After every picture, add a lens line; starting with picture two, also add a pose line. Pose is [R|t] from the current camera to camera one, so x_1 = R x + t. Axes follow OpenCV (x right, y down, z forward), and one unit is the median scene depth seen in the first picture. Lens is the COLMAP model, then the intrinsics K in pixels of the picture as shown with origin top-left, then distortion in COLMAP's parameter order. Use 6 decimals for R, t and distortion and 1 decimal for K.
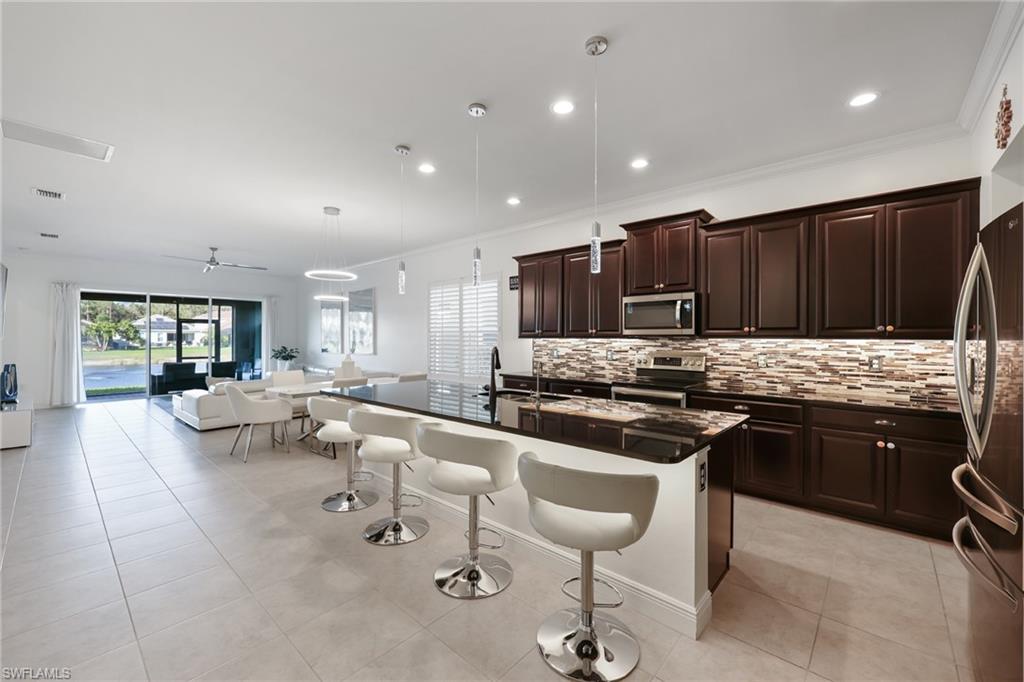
lens RADIAL K [[413.0, 0, 510.5], [0, 413.0, 336.1], [0, 0, 1]] dist [-0.007453, 0.001445]
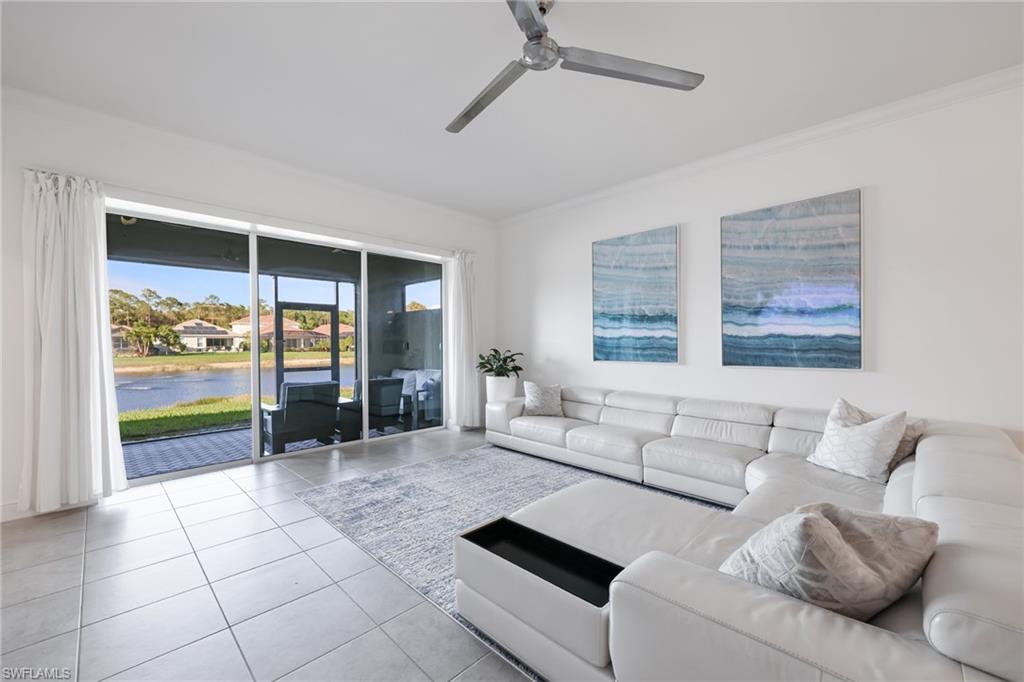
lens RADIAL K [[413.0, 0, 512.7], [0, 413.0, 350.0], [0, 0, 1]] dist [-0.007453, 0.001445]
pose [[0.998825, -0.003534, -0.048338, -0.504371], [0.004640, 0.999730, 0.022790, 0.014760], [0.048245, -0.022988, 0.998571, 0.490817]]
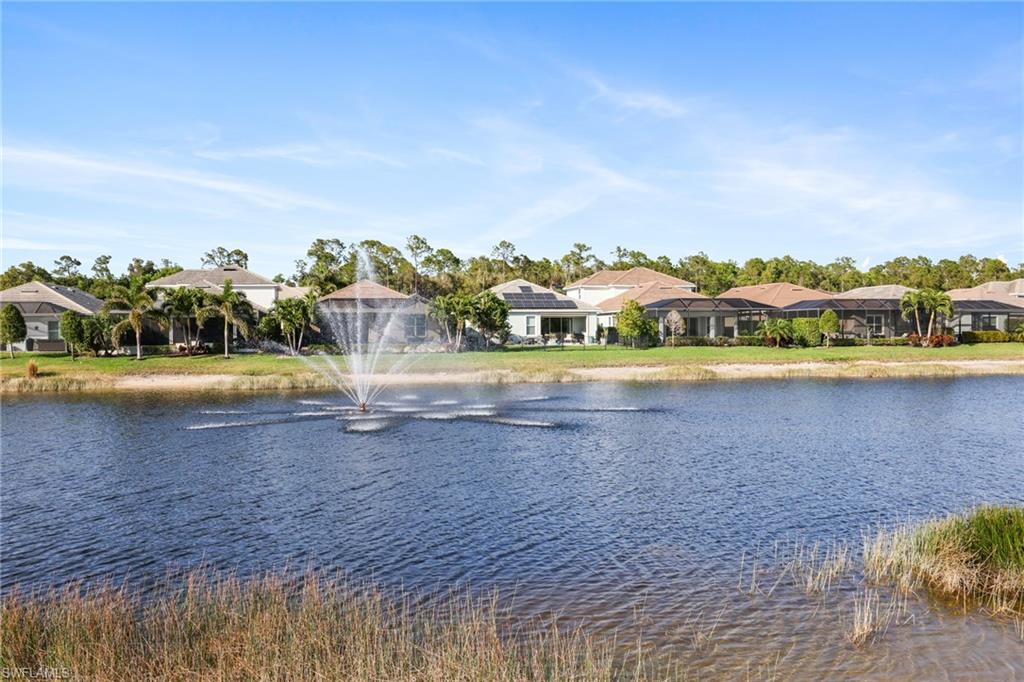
lens RADIAL K [[878.3, 0, 513.3], [0, 878.3, 338.7], [0, 0, 1]] dist [0.016304, -0.006053]
pose [[0.806793, -0.002918, -0.590827, -2.017225], [0.010129, 0.999909, 0.008894, 0.067321], [0.590747, -0.013160, 0.806749, 1.275527]]
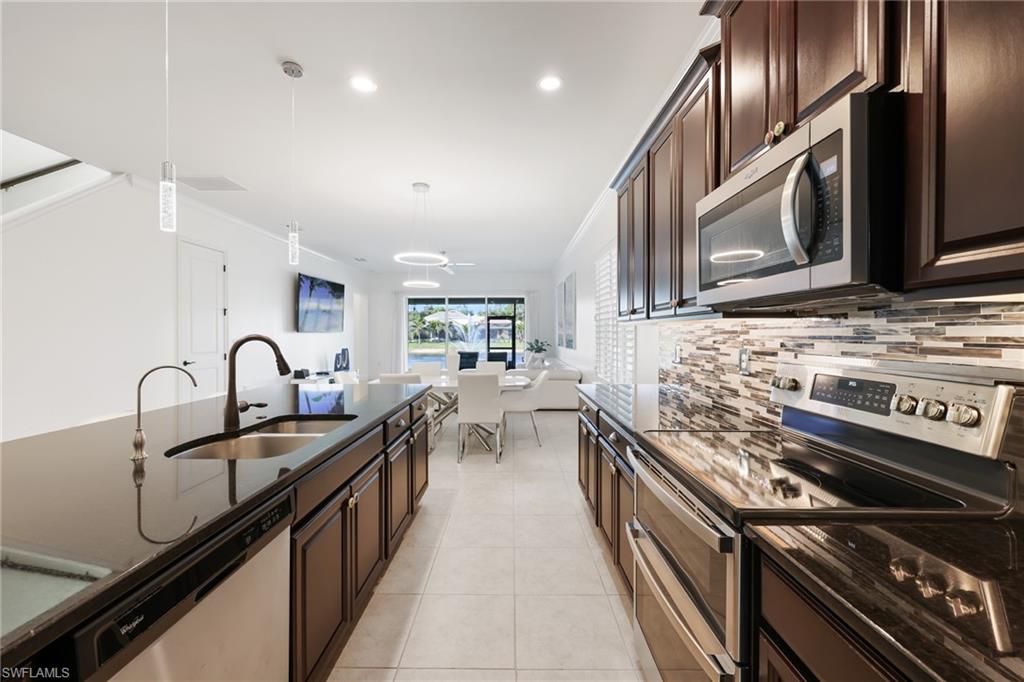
lens RADIAL K [[413.0, 0, 506.3], [0, 413.0, 339.7], [0, 0, 1]] dist [-0.007453, 0.001445]
pose [[0.656288, 0.009791, -0.754447, 0.180628], [0.005122, 0.999835, 0.017431, 0.007742], [0.754493, -0.015305, 0.656130, 0.263294]]
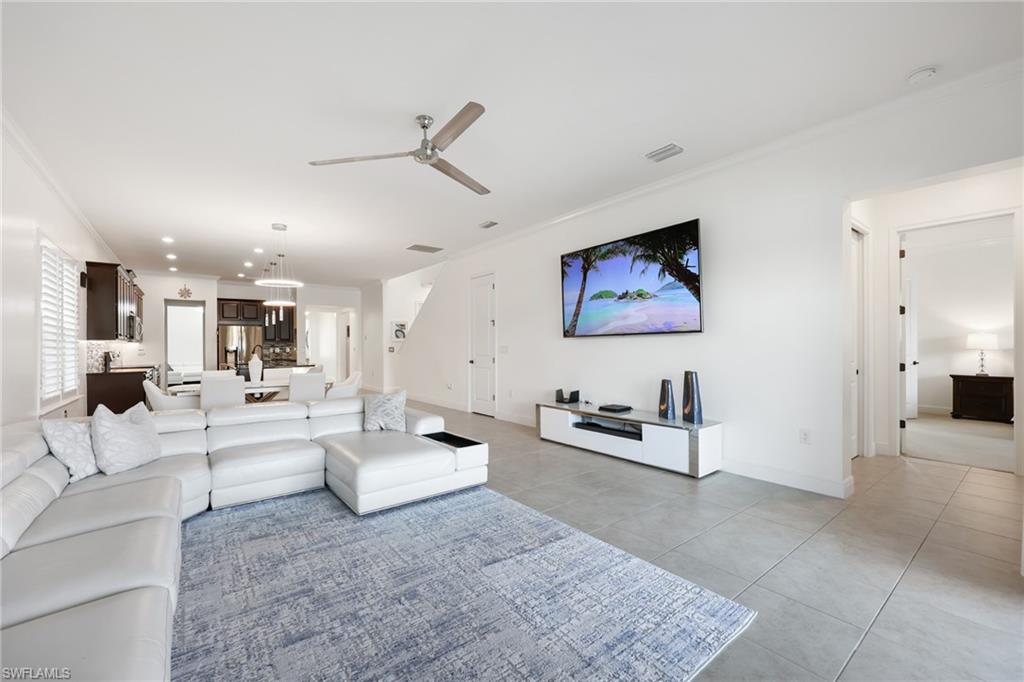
lens RADIAL K [[413.0, 0, 510.5], [0, 413.0, 344.8], [0, 0, 1]] dist [-0.007453, 0.001445]
pose [[-0.983503, 0.009243, 0.180656, -0.690539], [0.009772, 0.999950, 0.002037, 0.014820], [-0.180629, 0.003768, -0.983544, 1.028501]]
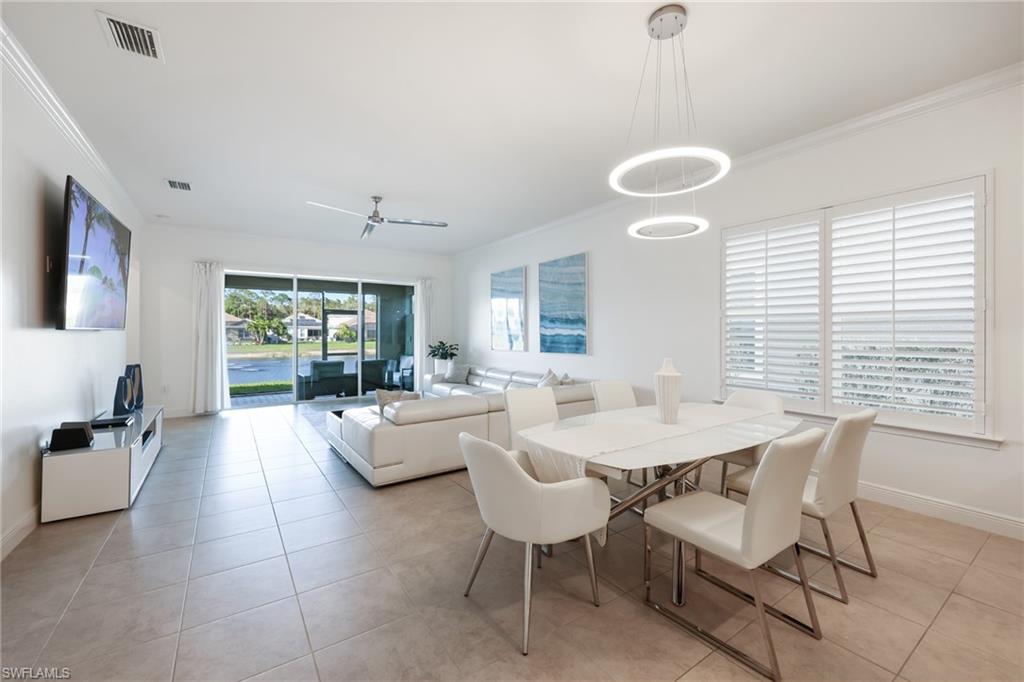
lens RADIAL K [[413.0, 0, 509.2], [0, 413.0, 333.1], [0, 0, 1]] dist [-0.007453, 0.001445]
pose [[0.971361, -0.001842, -0.237600, -0.237668], [0.002670, 0.999991, 0.003166, 0.007106], [0.237592, -0.003709, 0.971358, 0.265105]]
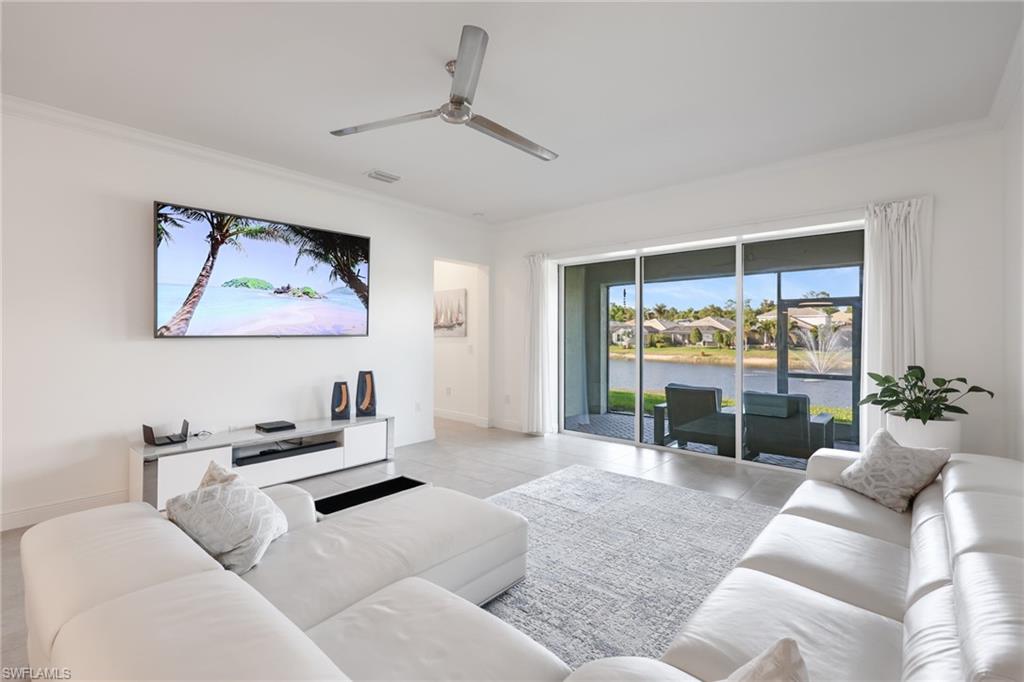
lens RADIAL K [[462.7, 0, 506.6], [0, 462.7, 334.5], [0, 0, 1]] dist [-0.000225, 0.000176]
pose [[0.007507, -0.004751, -0.999961, -0.236993], [0.000779, 0.999988, -0.004745, 0.004910], [0.999972, -0.000743, 0.007510, 0.718807]]
